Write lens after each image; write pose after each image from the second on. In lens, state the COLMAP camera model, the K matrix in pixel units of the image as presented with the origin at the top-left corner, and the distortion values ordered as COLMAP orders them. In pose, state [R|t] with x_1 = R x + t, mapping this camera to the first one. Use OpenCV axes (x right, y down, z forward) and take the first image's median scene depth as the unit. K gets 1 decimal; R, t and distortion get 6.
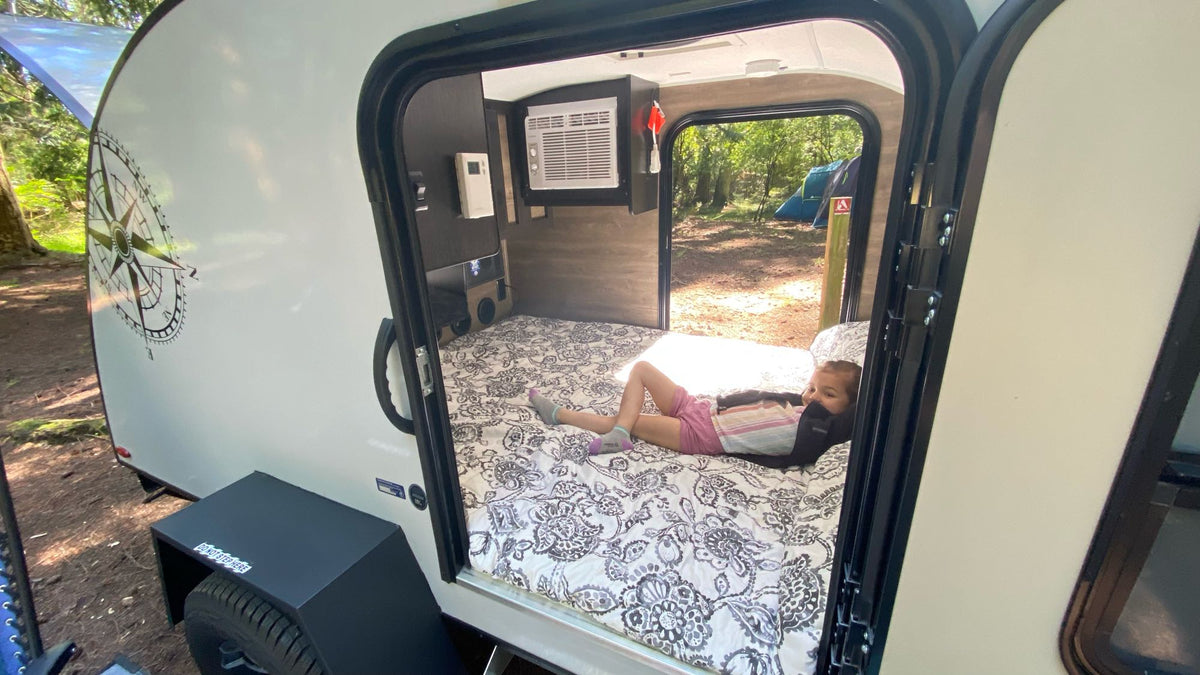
lens RADIAL K [[461.7, 0, 600.0], [0, 461.7, 337.5], [0, 0, 1]] dist [-0.002865, -0.000252]
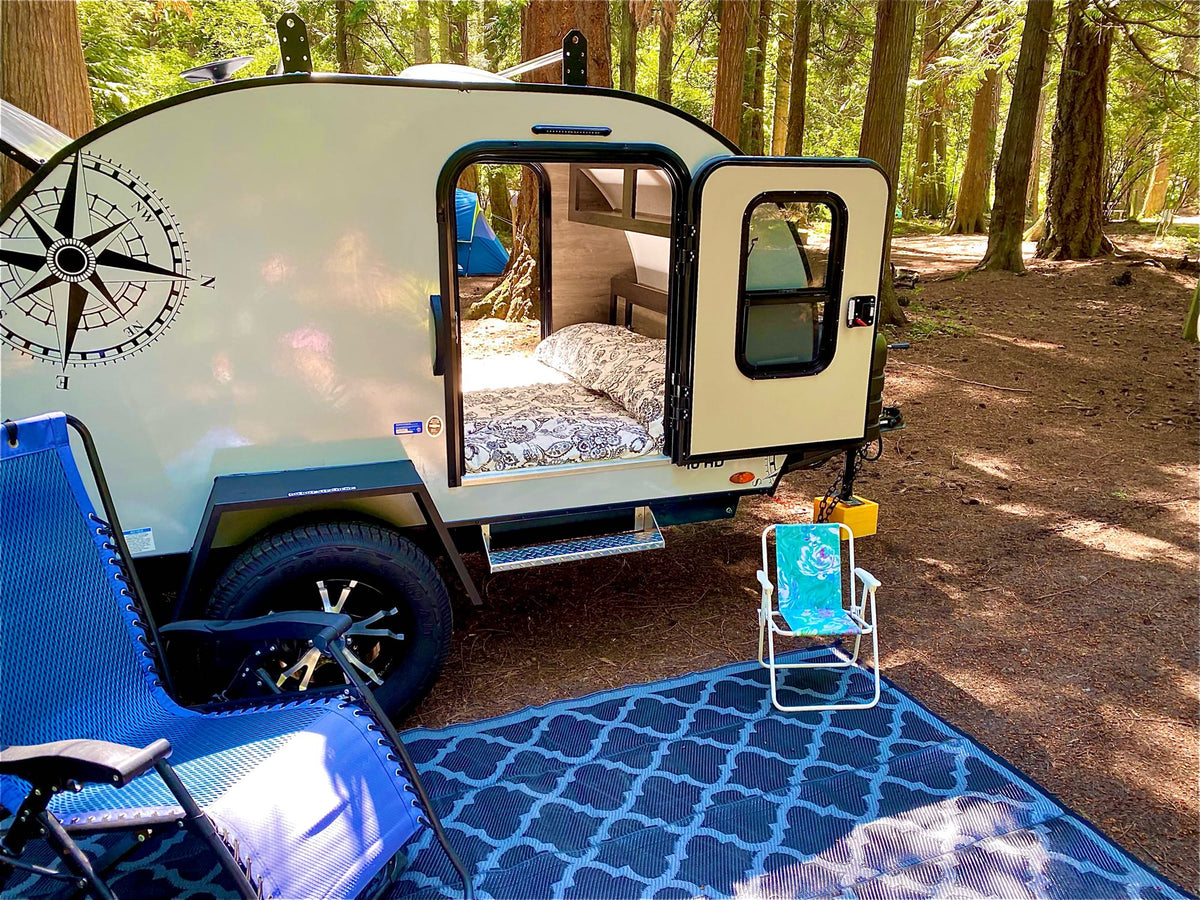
lens RADIAL K [[946.9, 0, 600.0], [0, 946.9, 450.0], [0, 0, 1]] dist [0.003480, -0.000278]
pose [[0.697584, -0.160420, 0.698314, -1.872615], [0.199338, 0.979588, 0.025907, 0.397394], [-0.688216, 0.121129, 0.715323, -1.295619]]
